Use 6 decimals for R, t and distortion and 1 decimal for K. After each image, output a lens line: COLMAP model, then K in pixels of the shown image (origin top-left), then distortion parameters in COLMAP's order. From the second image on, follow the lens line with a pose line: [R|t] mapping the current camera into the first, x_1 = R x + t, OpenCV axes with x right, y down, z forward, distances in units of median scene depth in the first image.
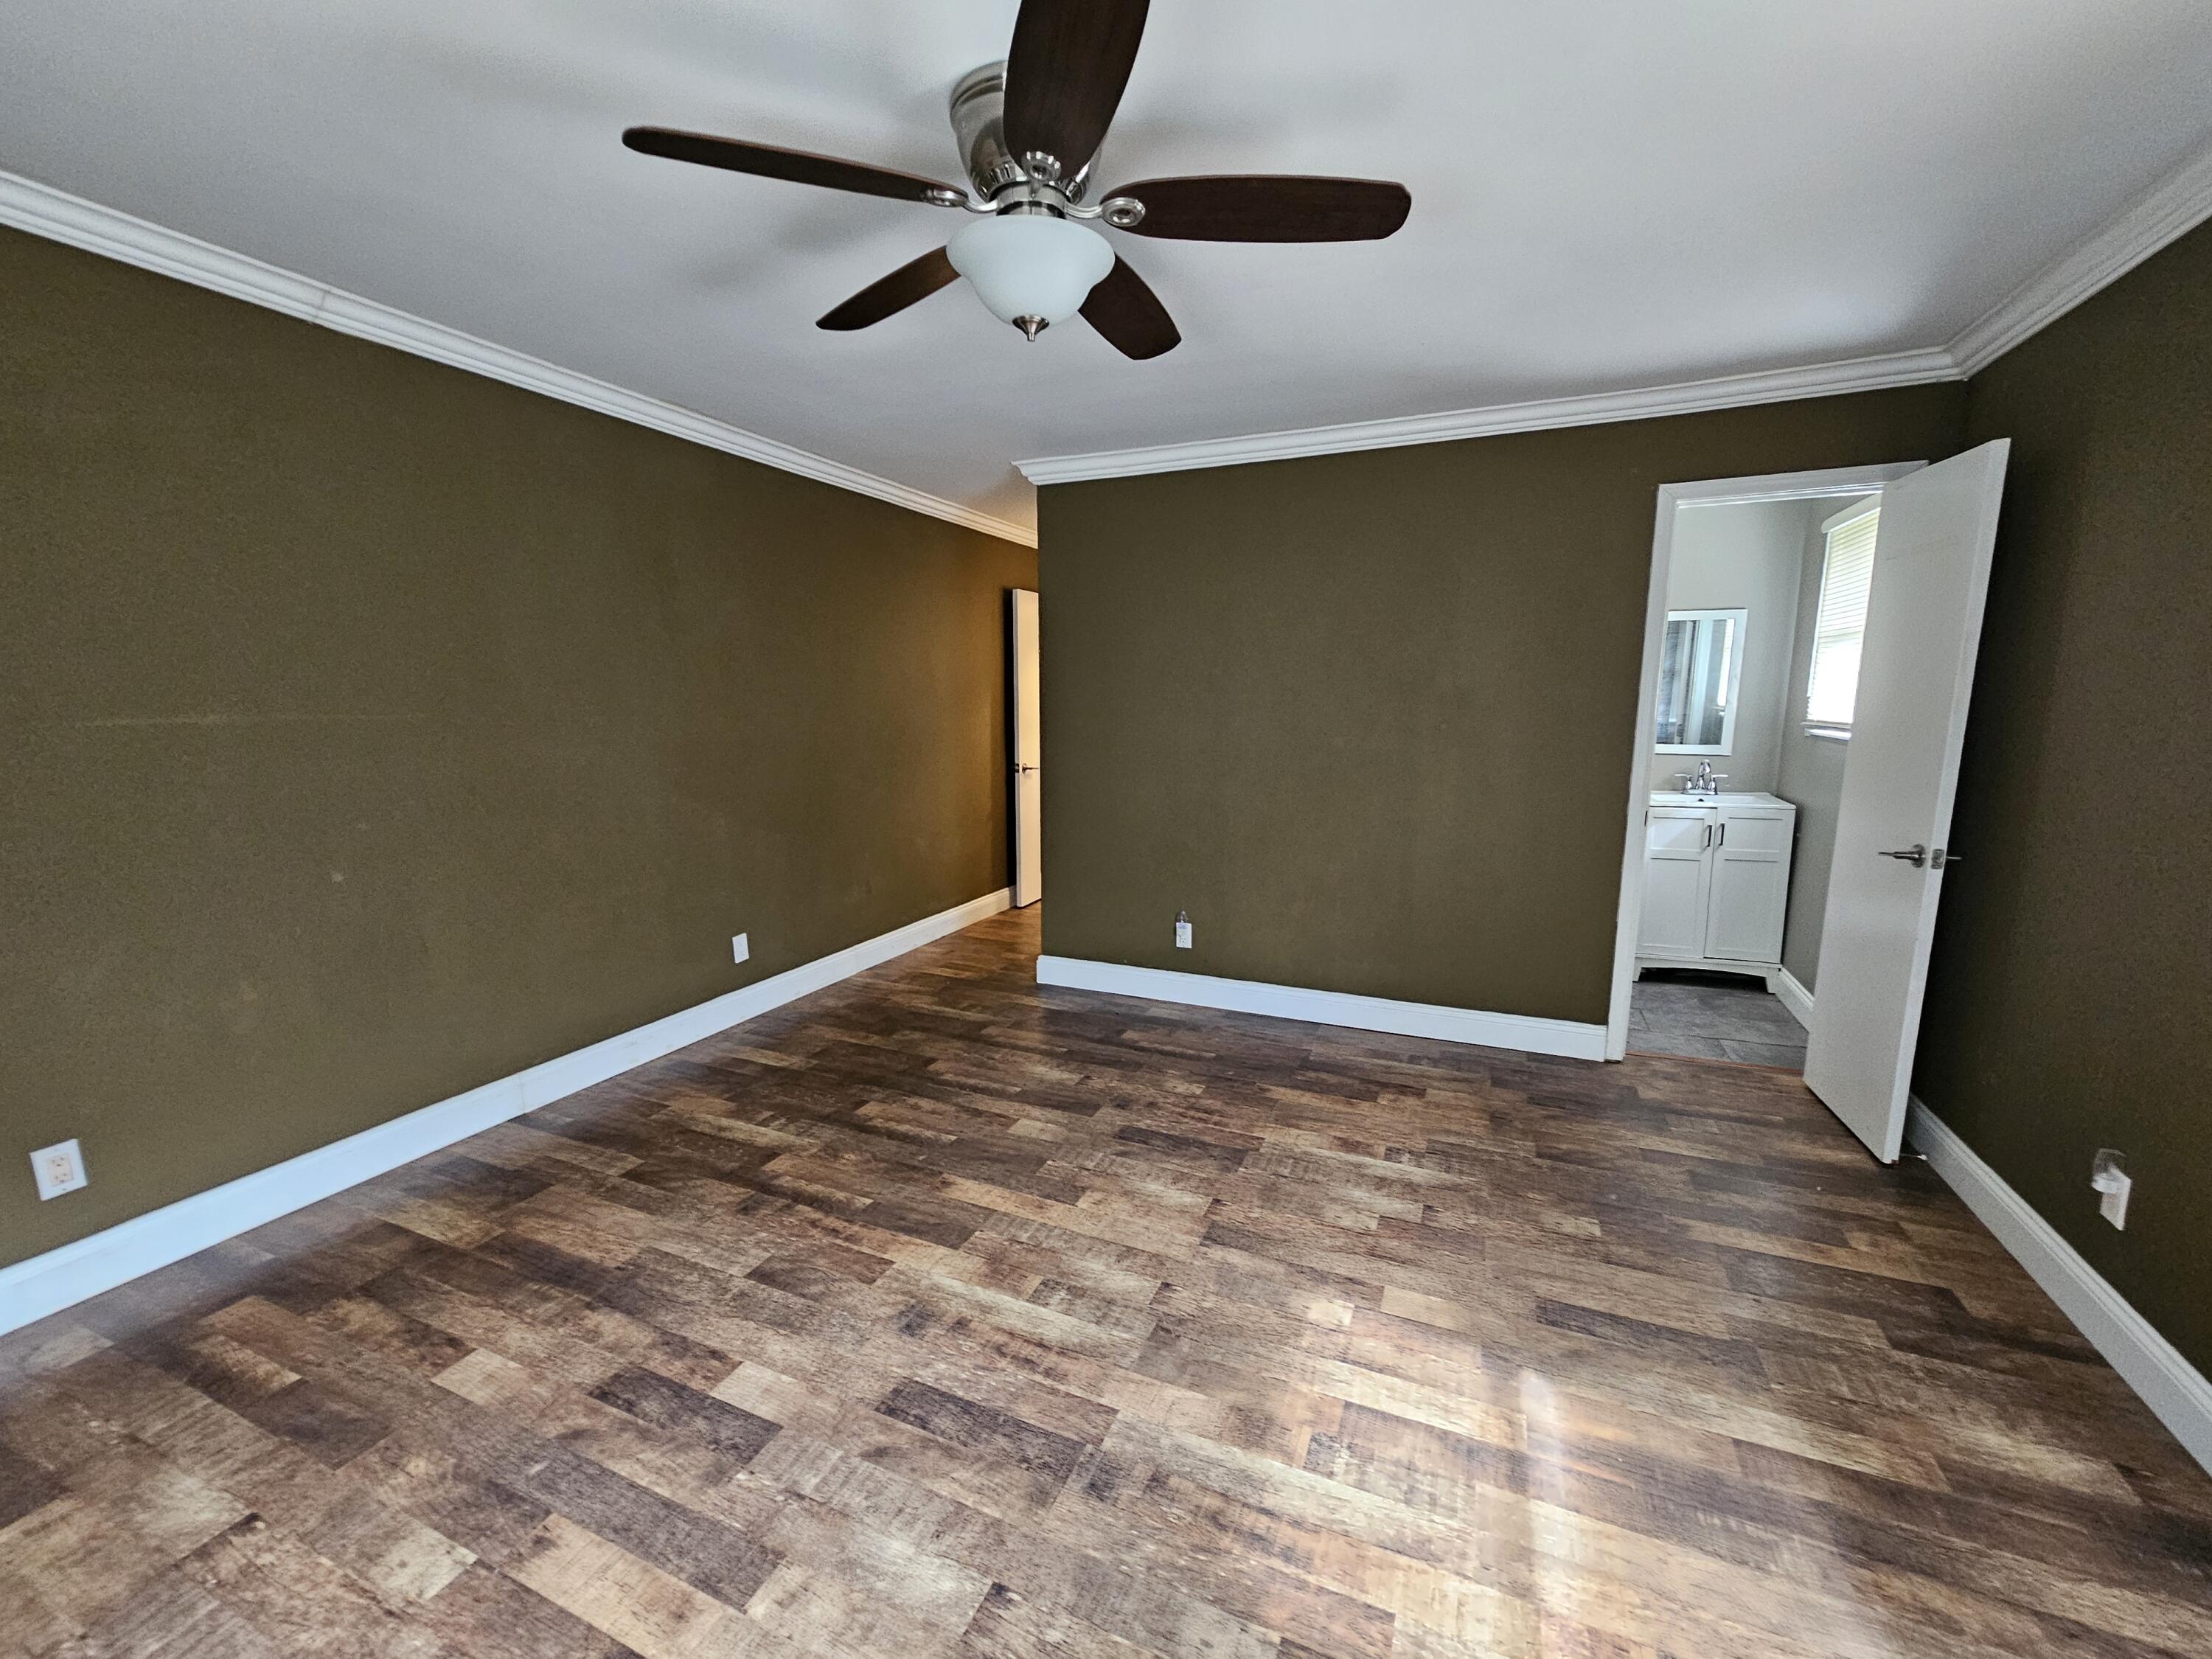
lens RADIAL K [[903.3, 0, 1095.9], [0, 903.3, 835.8], [0, 0, 1]] dist [-0.002705, -0.000303]
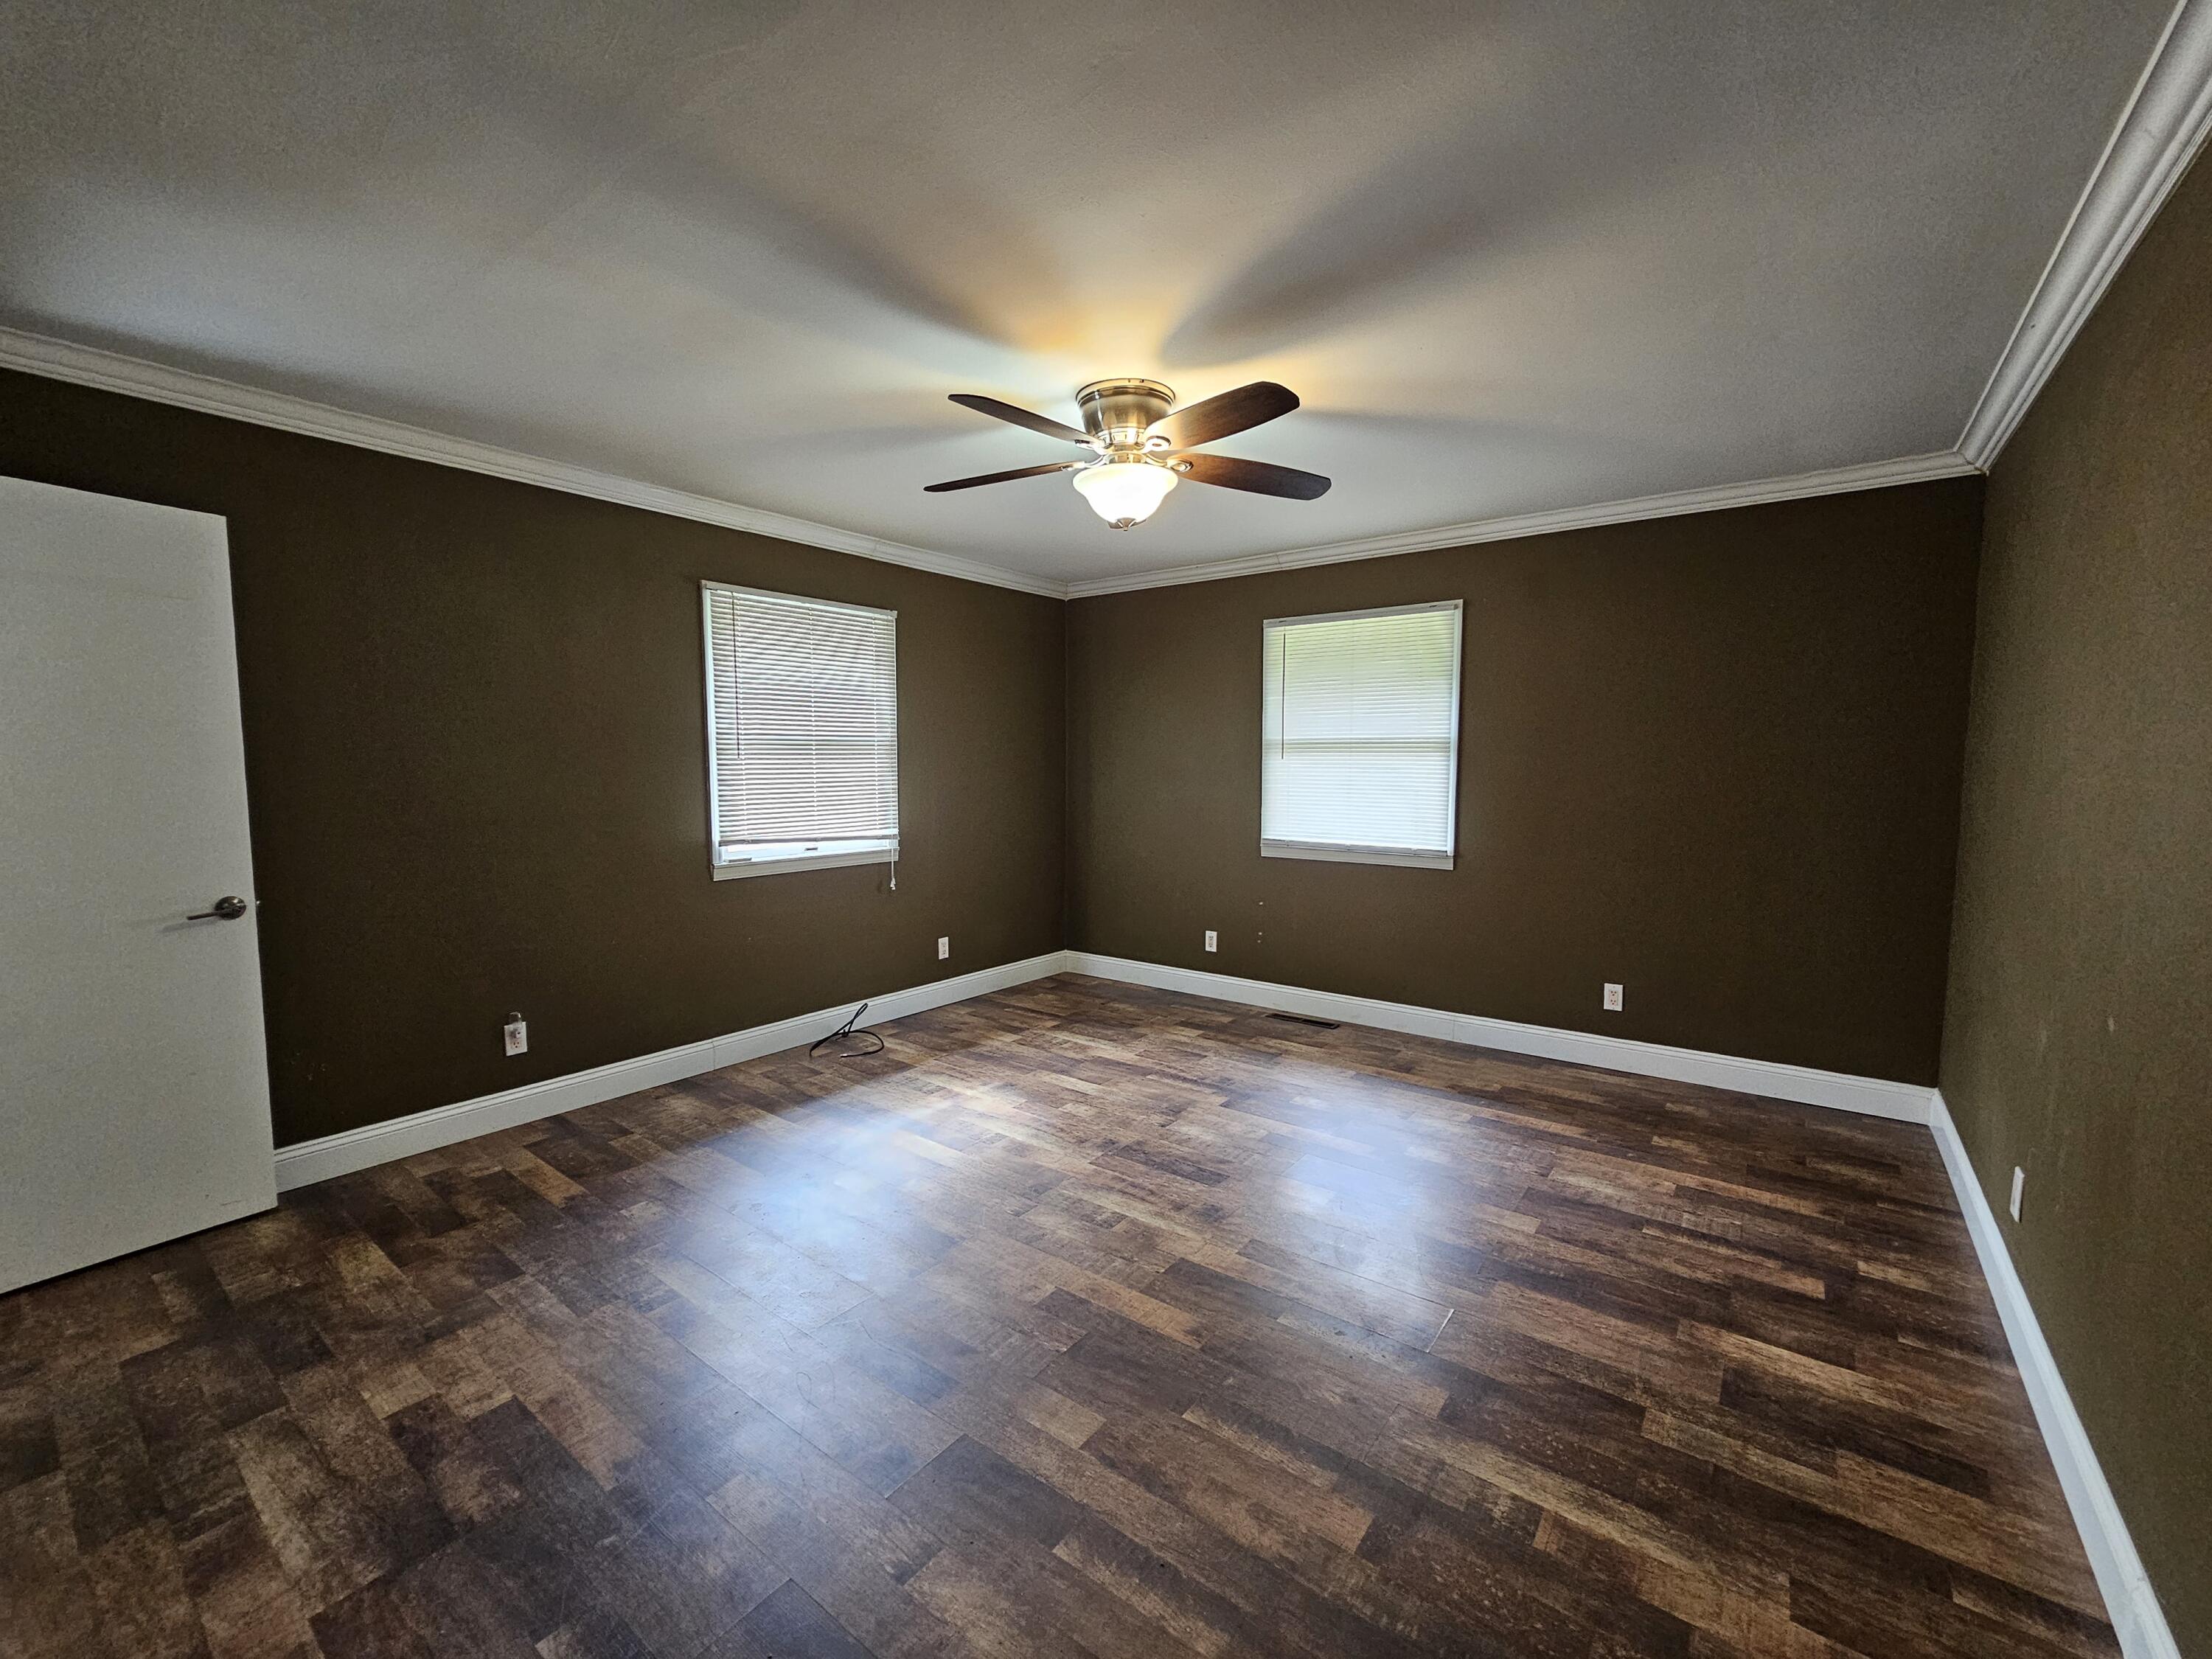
lens RADIAL K [[903.3, 0, 1095.9], [0, 903.3, 835.8], [0, 0, 1]] dist [-0.002705, -0.000303]
pose [[-0.971425, -0.022029, 0.236322, -0.297284], [0.034738, 0.971765, 0.233381, -0.290566], [-0.234790, 0.234922, -0.943231, 1.917084]]
